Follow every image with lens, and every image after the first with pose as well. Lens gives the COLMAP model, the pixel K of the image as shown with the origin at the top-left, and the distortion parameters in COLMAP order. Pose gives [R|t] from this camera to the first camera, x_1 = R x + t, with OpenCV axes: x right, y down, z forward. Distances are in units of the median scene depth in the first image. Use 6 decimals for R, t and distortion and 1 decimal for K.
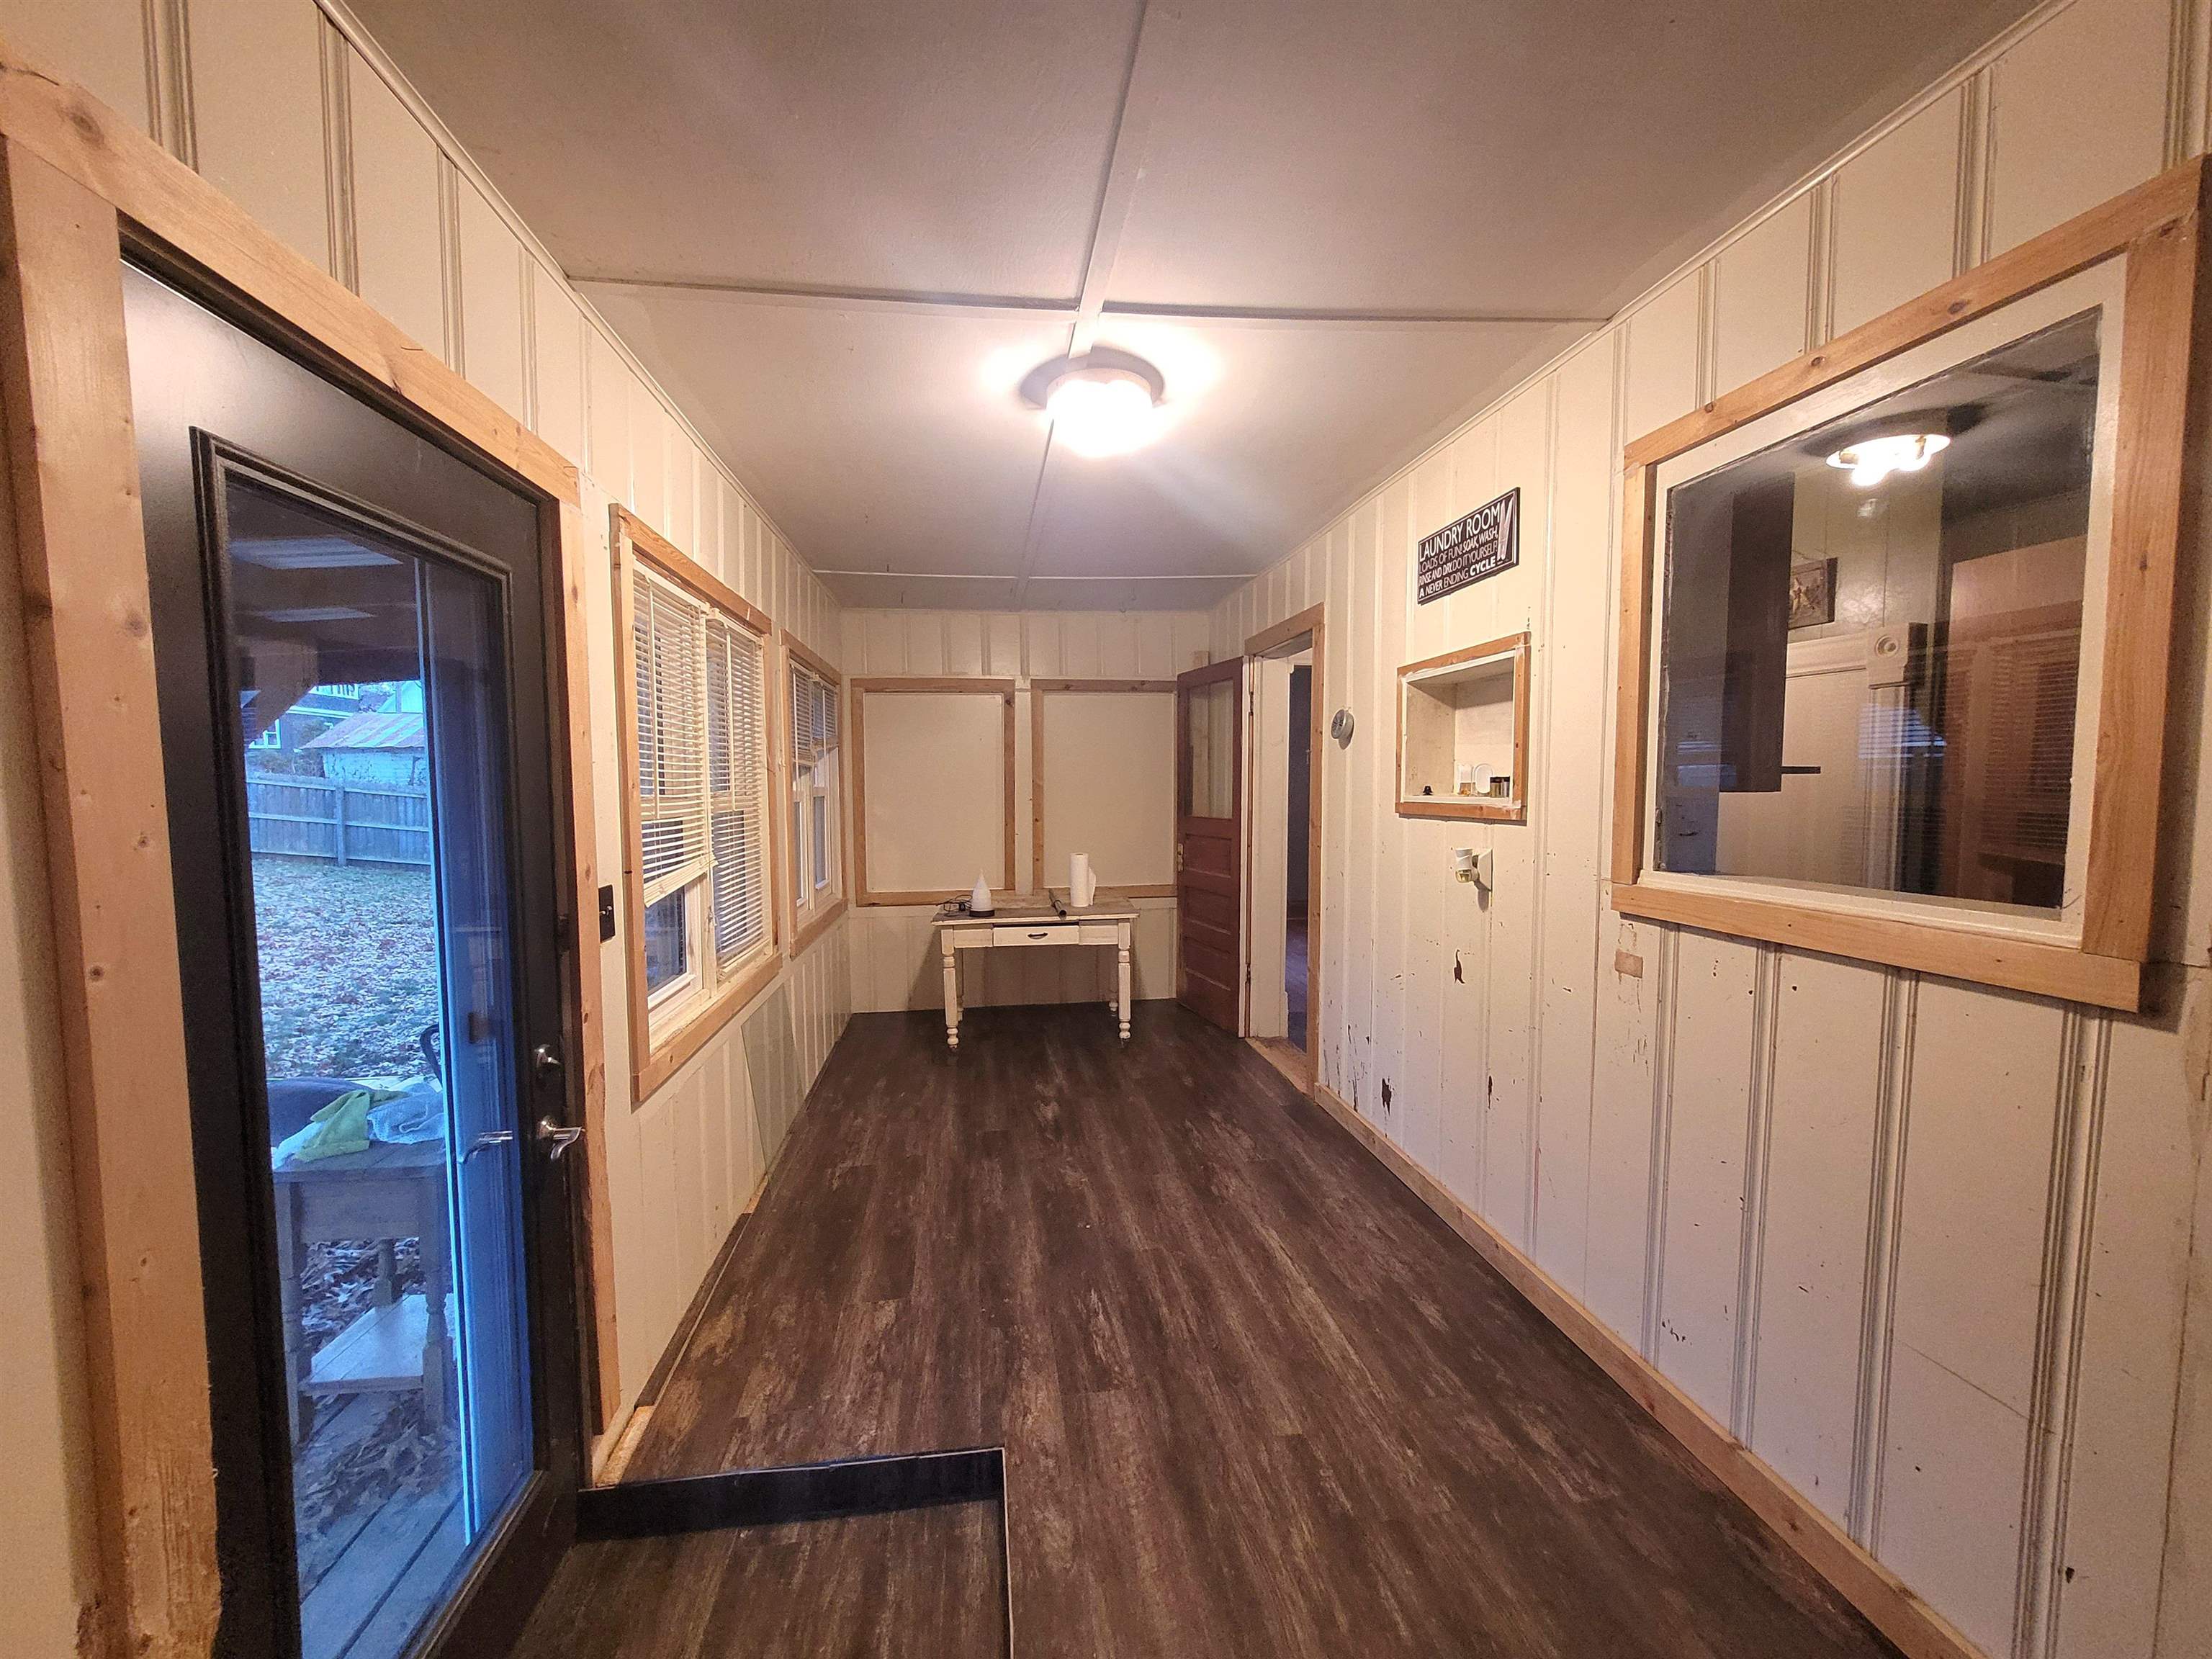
lens RADIAL K [[866.9, 0, 1095.3], [0, 866.9, 832.1], [0, 0, 1]] dist [-0.000906, -0.000764]
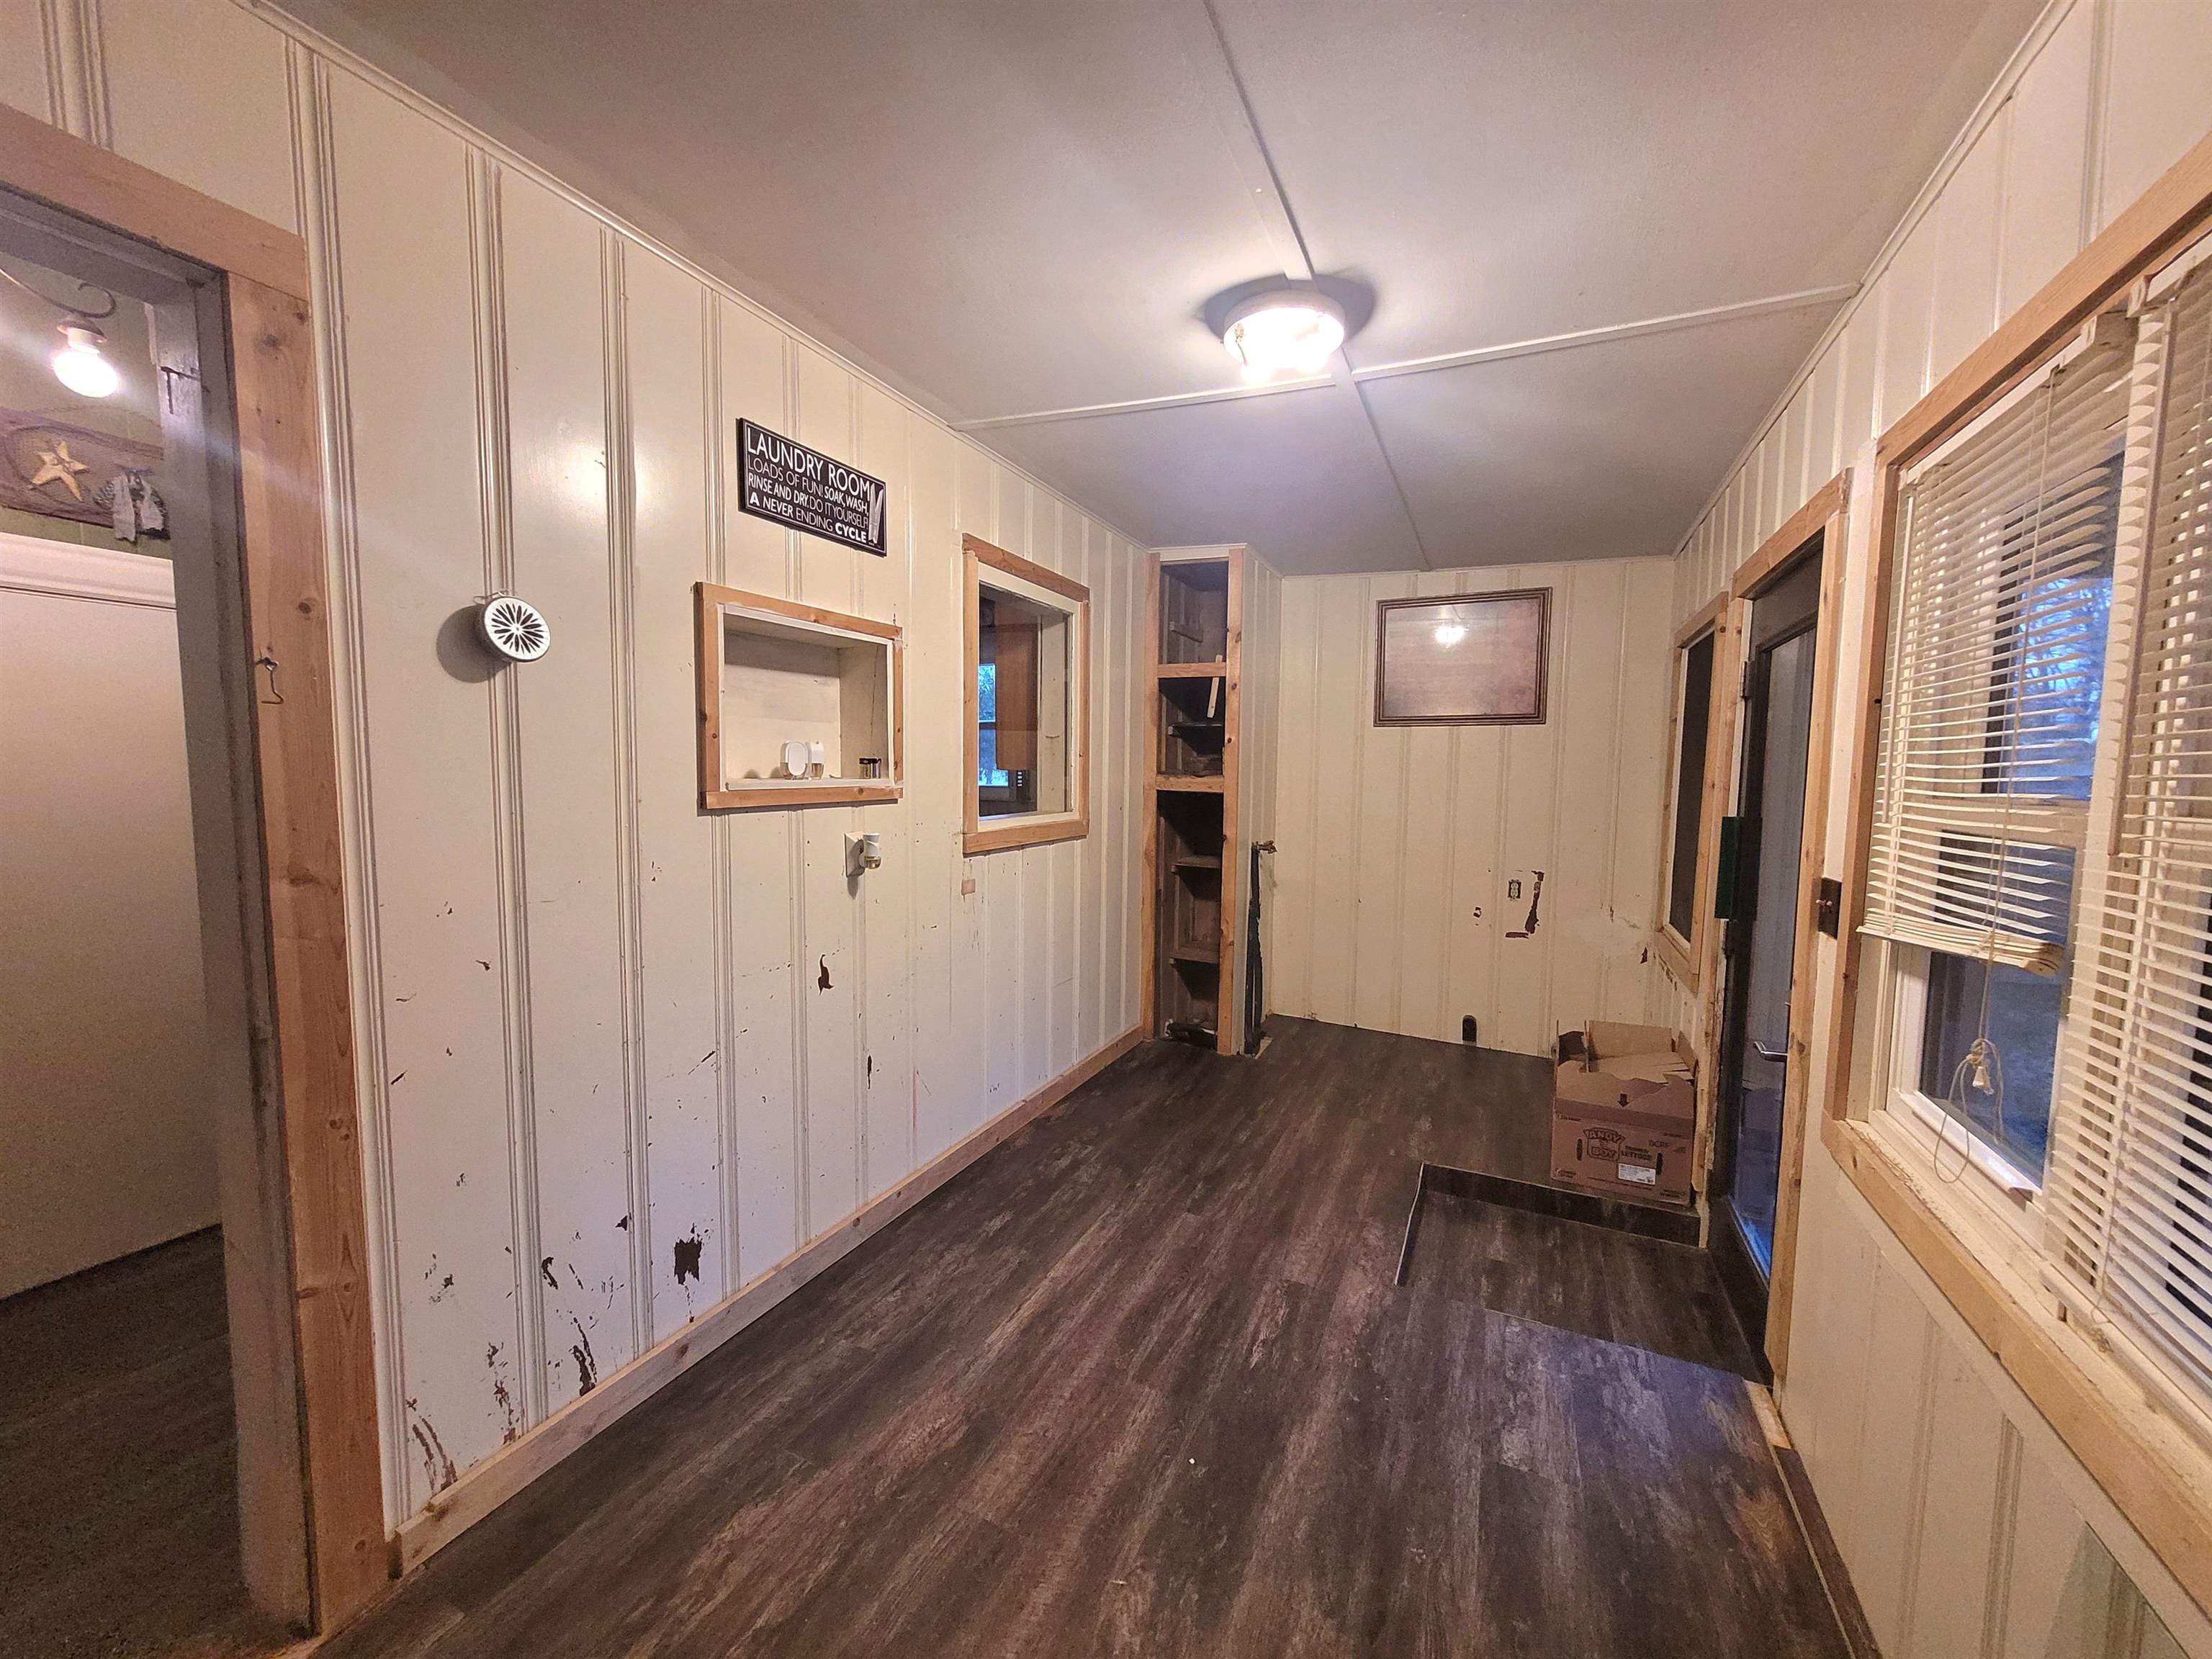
lens RADIAL K [[866.9, 0, 1097.1], [0, 866.9, 839.1], [0, 0, 1]] dist [-0.000906, -0.000764]
pose [[-0.834411, -0.052031, 0.548681, -0.314141], [0.024283, 0.991096, 0.130913, -0.097023], [-0.550608, 0.122559, -0.825718, 1.713024]]
